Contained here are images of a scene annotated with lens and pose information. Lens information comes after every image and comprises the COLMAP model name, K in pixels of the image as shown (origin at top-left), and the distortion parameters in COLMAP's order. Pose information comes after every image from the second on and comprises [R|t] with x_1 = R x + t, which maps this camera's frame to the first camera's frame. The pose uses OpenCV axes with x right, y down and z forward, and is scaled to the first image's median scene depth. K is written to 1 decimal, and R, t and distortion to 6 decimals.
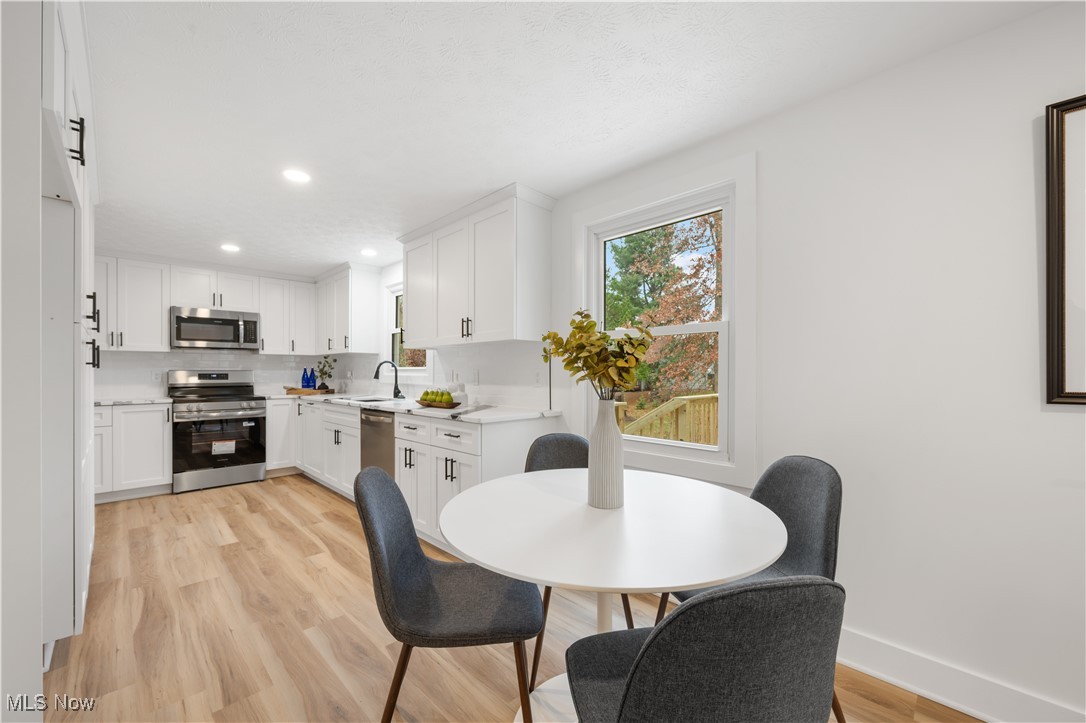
lens RADIAL K [[430.1, 0, 543.0], [0, 430.1, 361.5], [0, 0, 1]] dist [-0.001045, -0.000136]
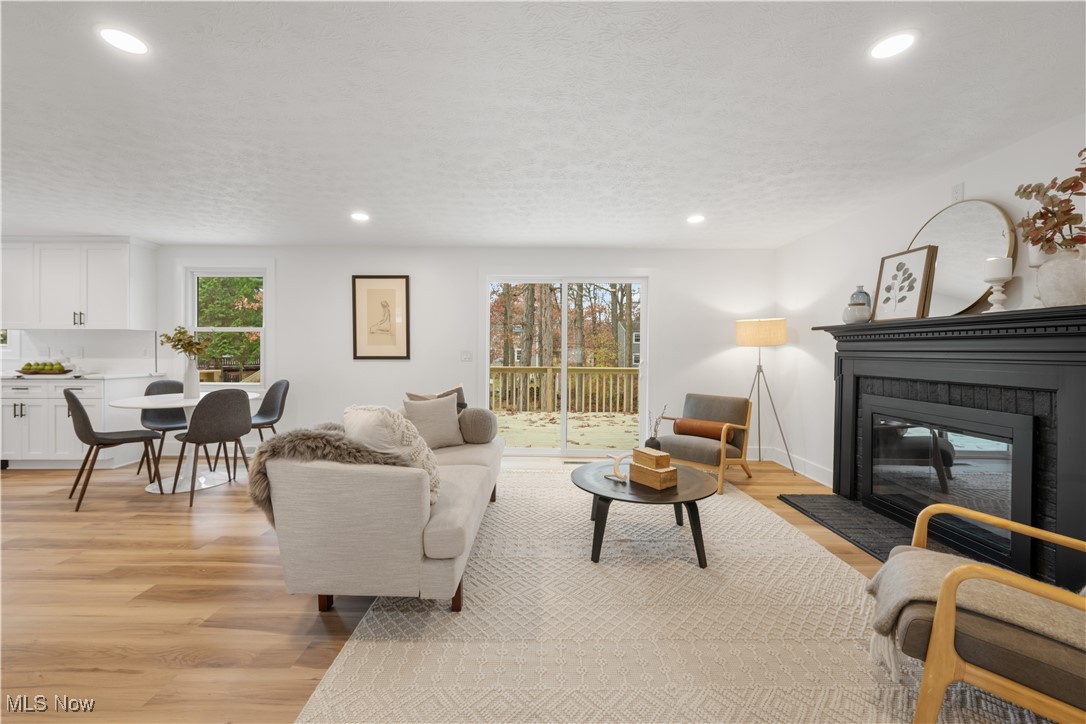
lens RADIAL K [[428.4, 0, 536.7], [0, 428.4, 353.9], [0, 0, 1]] dist [0.001396, 0.000309]
pose [[0.711299, 0.000357, 0.702890, -0.123920], [-0.023327, 0.999461, 0.023098, -0.037166], [-0.702502, -0.032826, 0.710924, -1.460160]]
